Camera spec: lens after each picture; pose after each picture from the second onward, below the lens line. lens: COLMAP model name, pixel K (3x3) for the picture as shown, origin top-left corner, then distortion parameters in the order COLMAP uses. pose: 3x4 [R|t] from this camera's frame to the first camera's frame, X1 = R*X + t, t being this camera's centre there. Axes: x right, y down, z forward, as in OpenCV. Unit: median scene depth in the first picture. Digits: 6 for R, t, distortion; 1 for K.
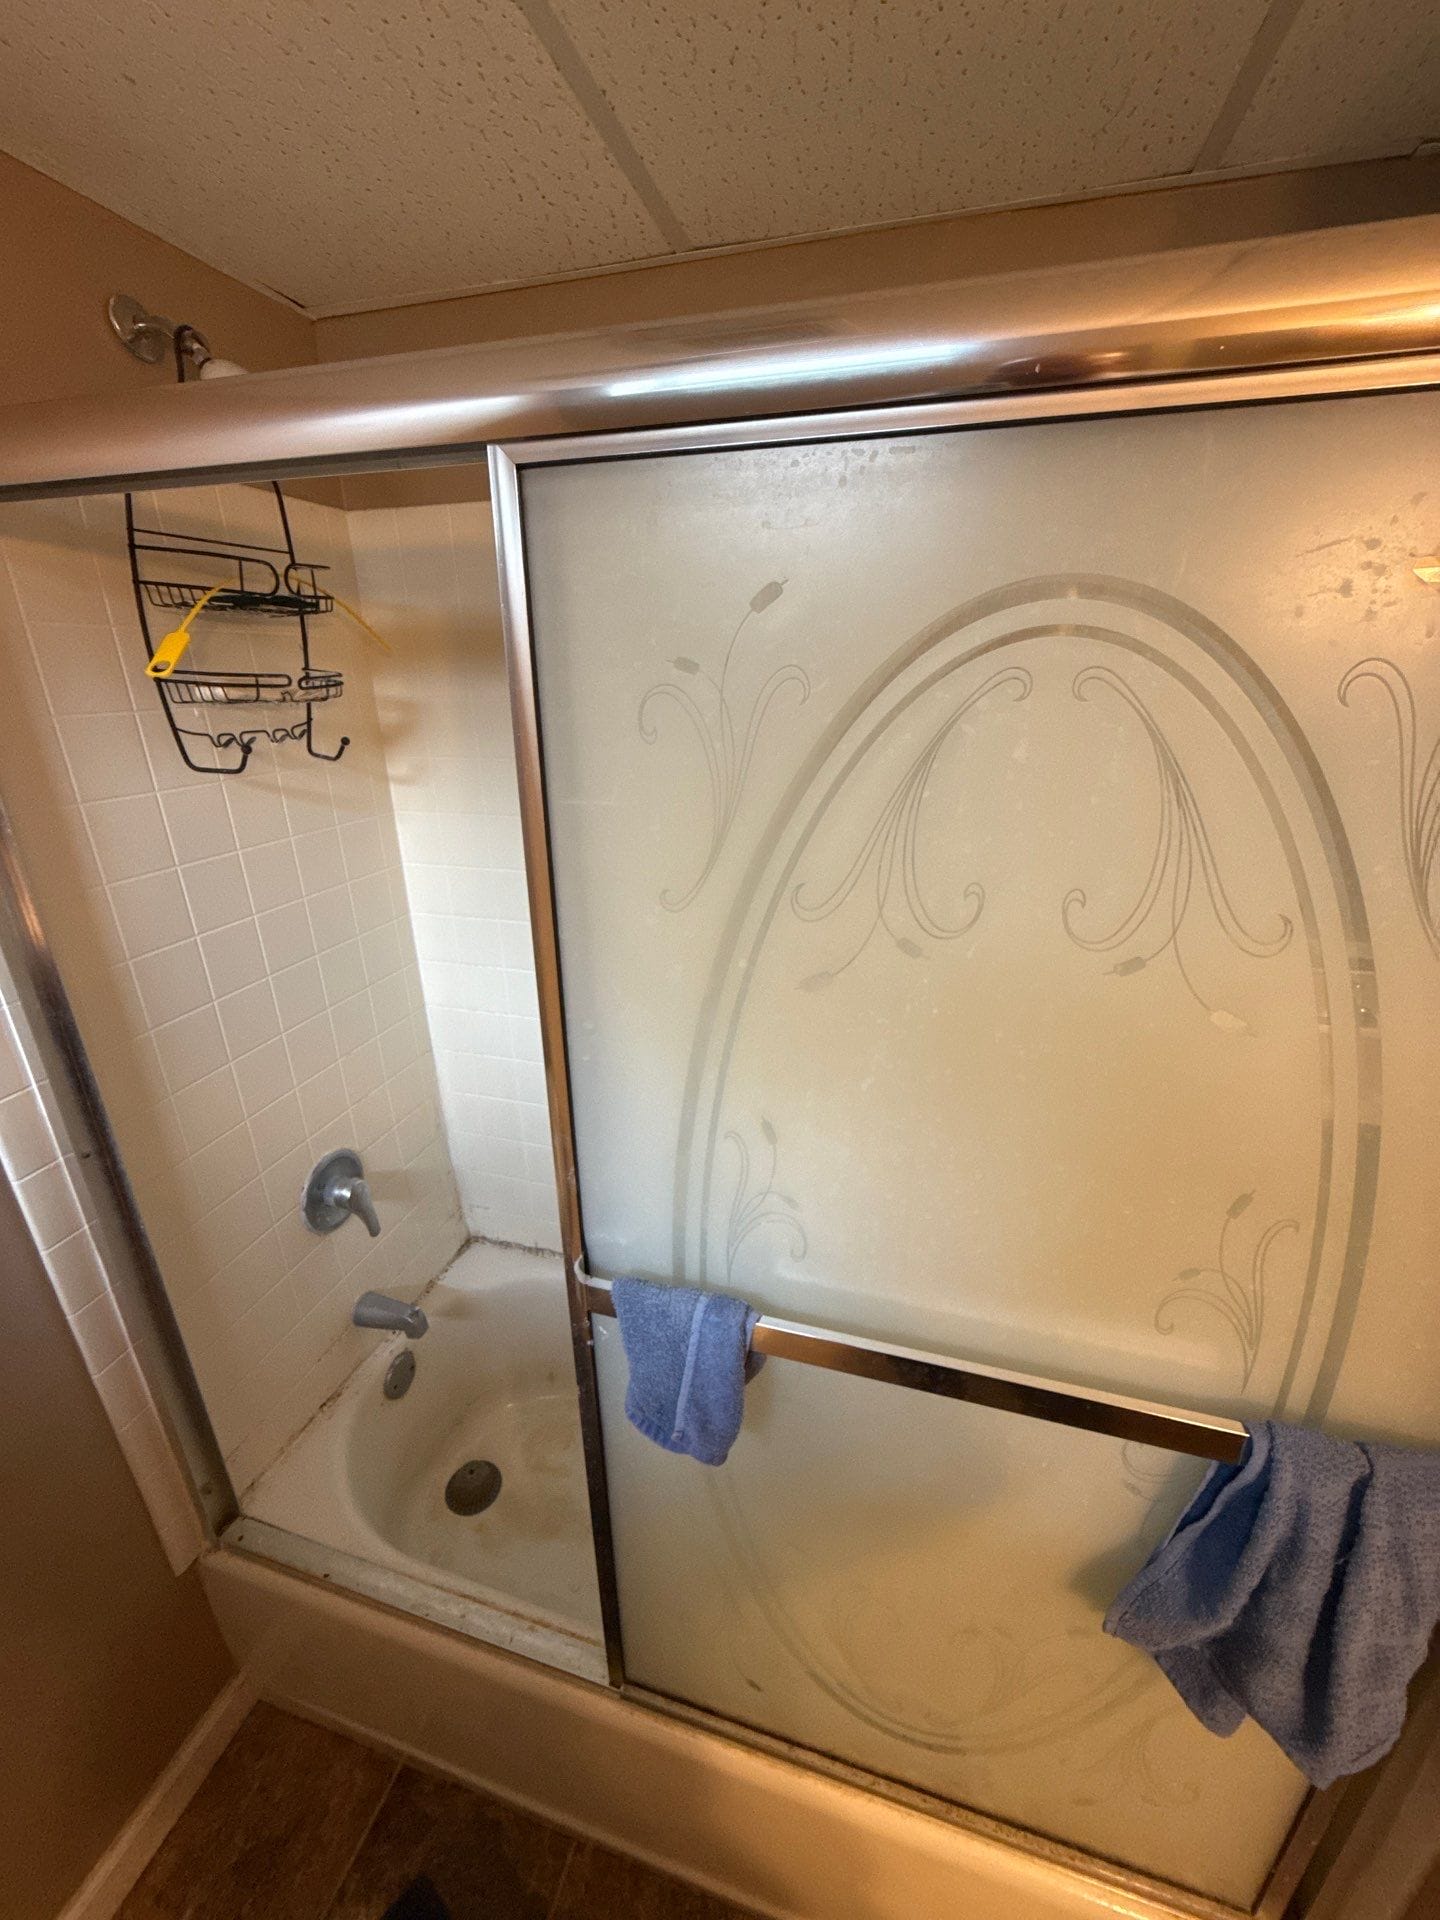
lens RADIAL K [[784.8, 0, 727.8], [0, 784.8, 960.1], [0, 0, 1]] dist [0.015192, -0.009090]
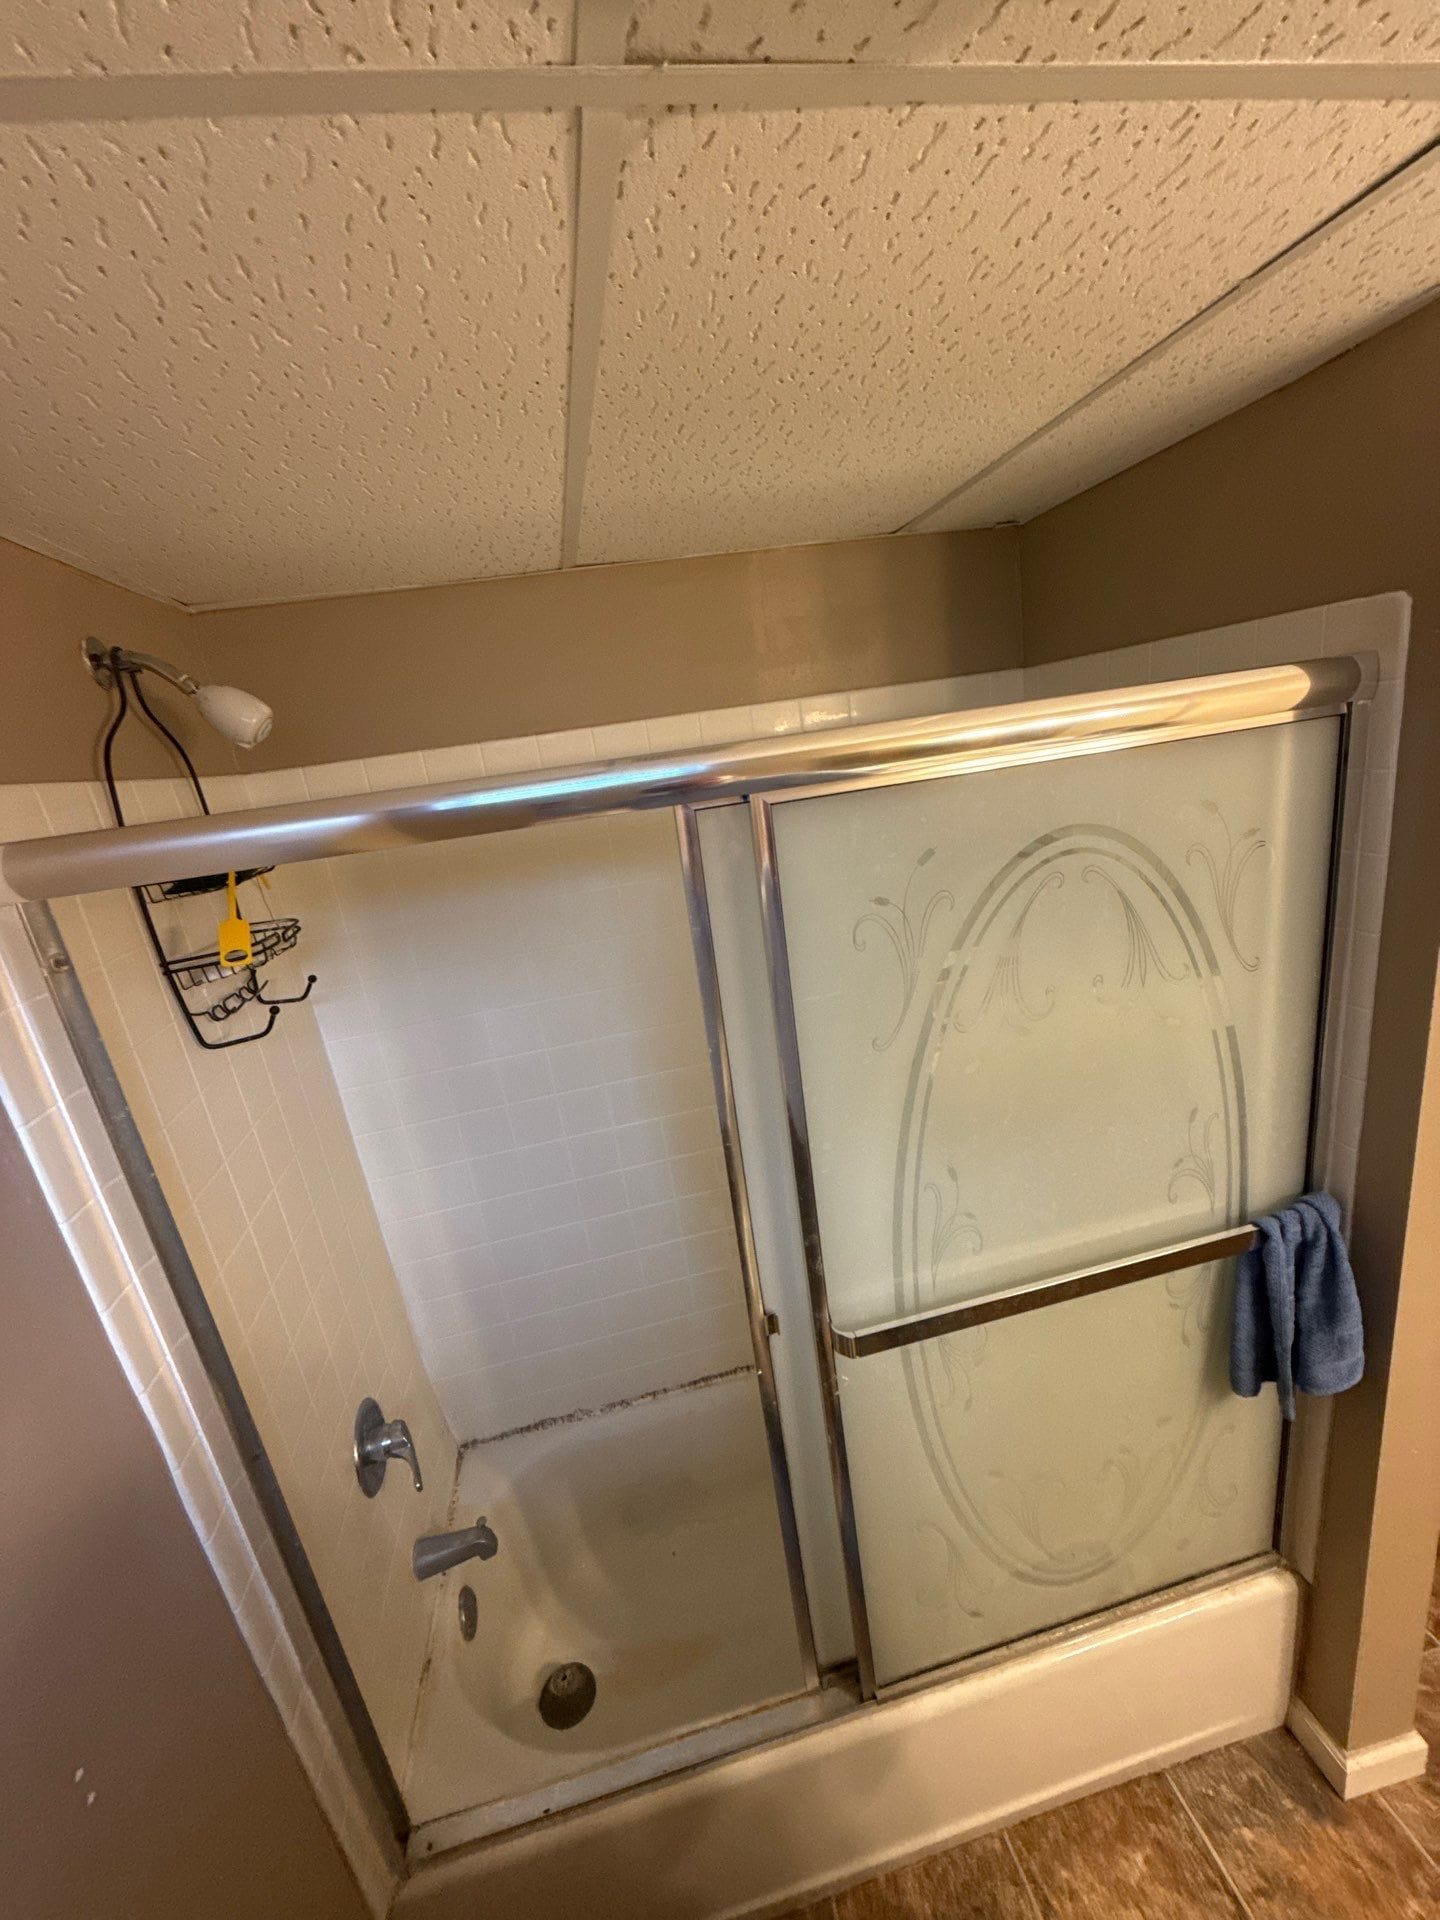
lens RADIAL K [[778.0, 0, 726.0], [0, 778.0, 953.2], [0, 0, 1]] dist [-0.000988, -0.000174]
pose [[0.878513, -0.236744, 0.414931, -0.825026], [0.285312, 0.956664, -0.058240, -0.217722], [-0.383161, 0.169549, 0.907987, -0.254174]]
